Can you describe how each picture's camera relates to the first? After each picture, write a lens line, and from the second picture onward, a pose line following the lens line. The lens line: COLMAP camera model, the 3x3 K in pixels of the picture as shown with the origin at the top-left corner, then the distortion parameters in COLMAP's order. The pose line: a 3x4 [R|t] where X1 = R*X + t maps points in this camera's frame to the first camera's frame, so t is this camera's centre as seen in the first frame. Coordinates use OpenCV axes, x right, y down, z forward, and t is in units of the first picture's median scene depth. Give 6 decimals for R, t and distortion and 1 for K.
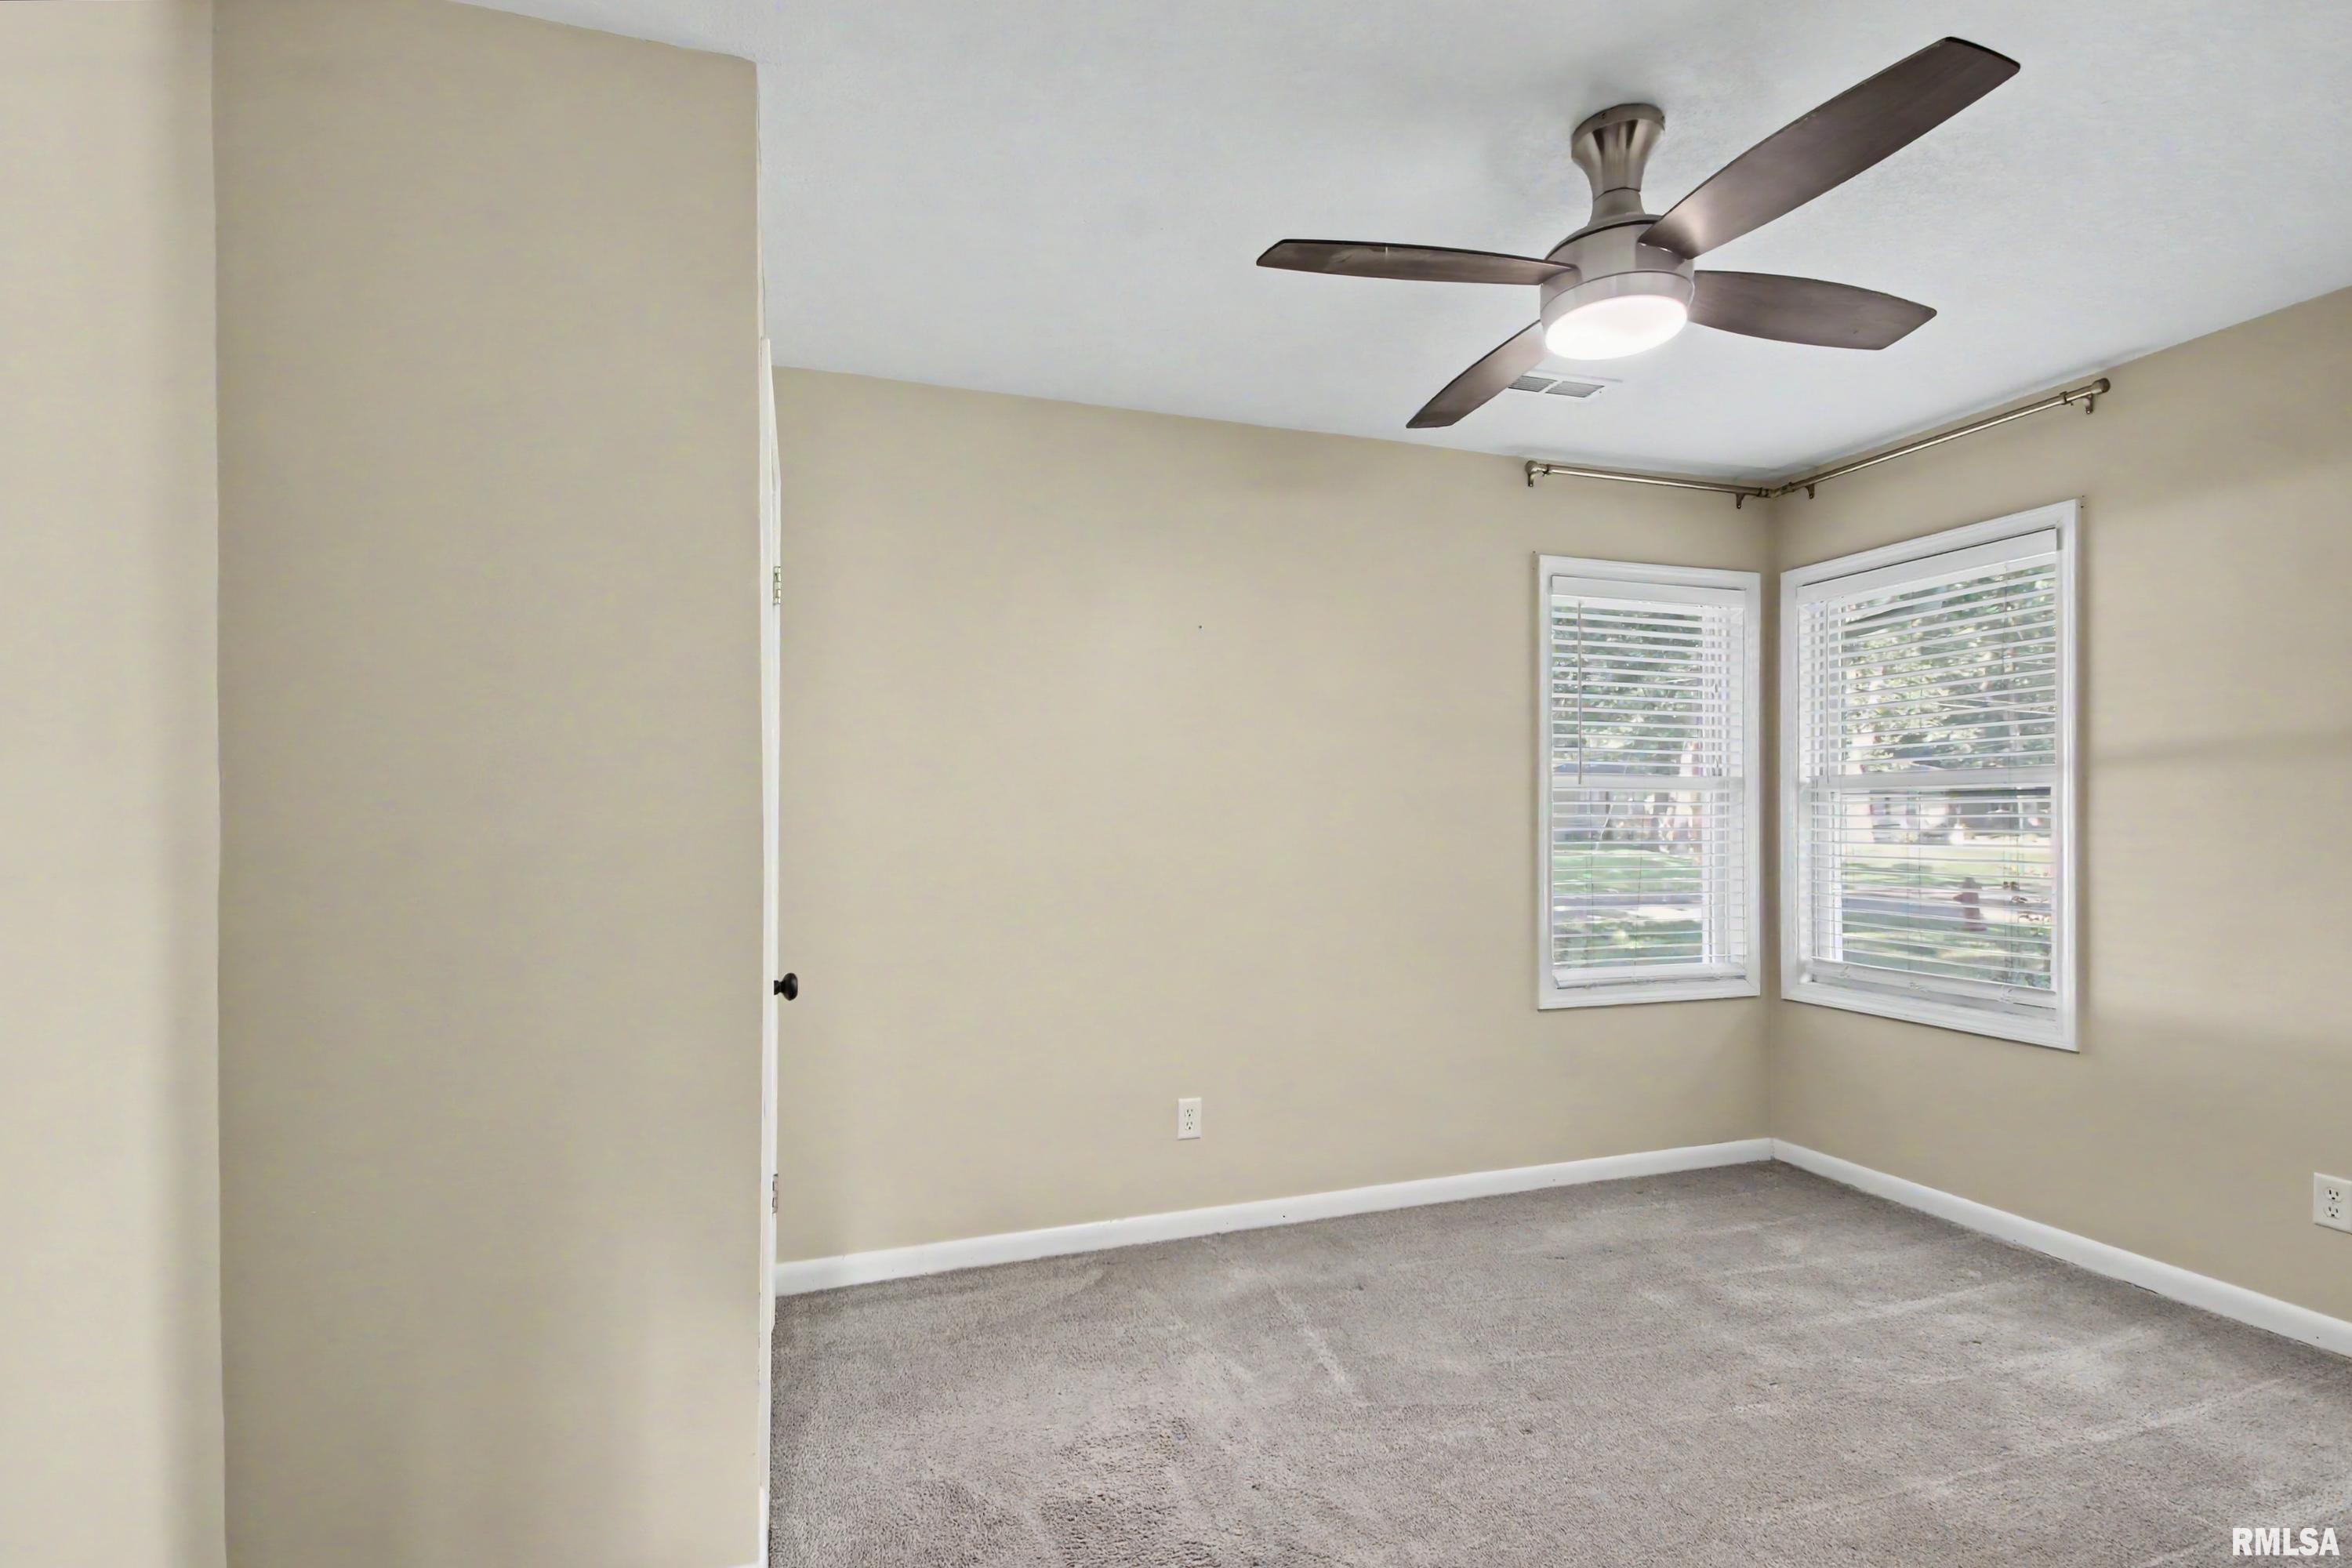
lens RADIAL K [[1110.1, 0, 1166.4], [0, 1110.1, 836.9], [0, 0, 1]] dist [0.046975, -0.022089]
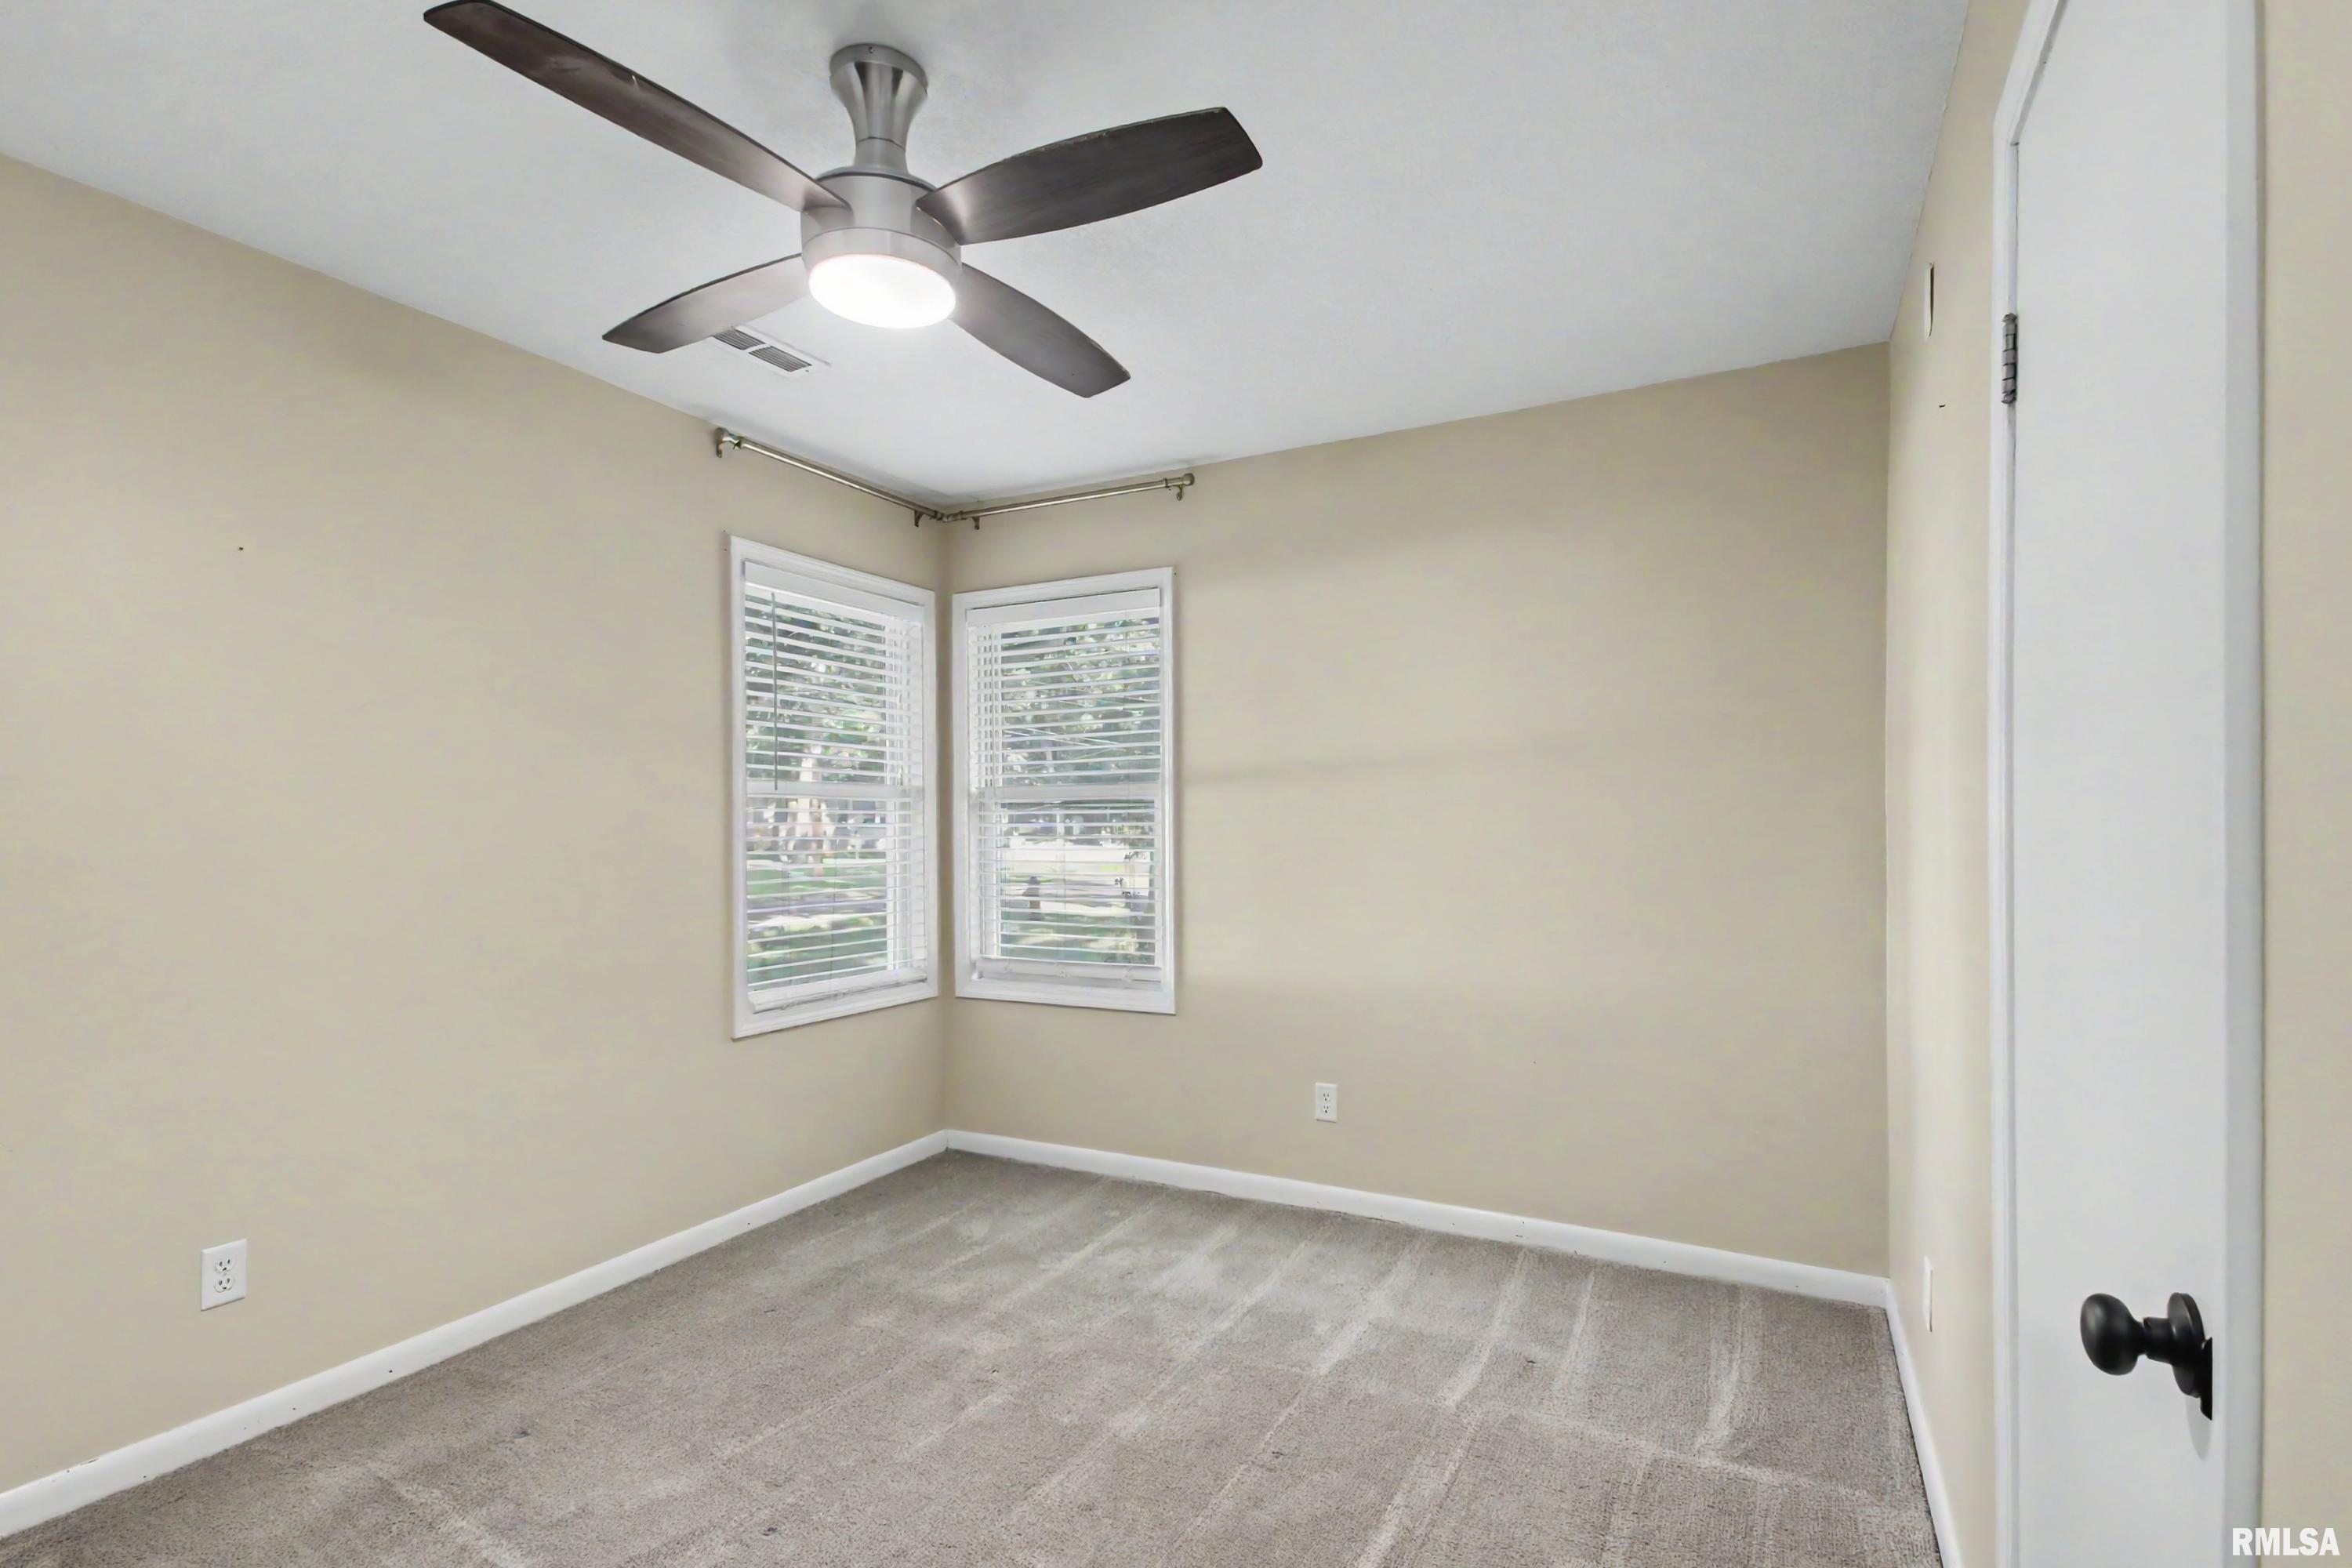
lens RADIAL K [[1128.2, 0, 1180.8], [0, 1128.2, 832.5], [0, 0, 1]] dist [0.052407, -0.024672]
pose [[0.726040, -0.009295, 0.687590, -0.041632], [0.018625, 0.999808, -0.006151, 0.000099], [-0.687400, 0.017272, 0.726074, 0.095868]]
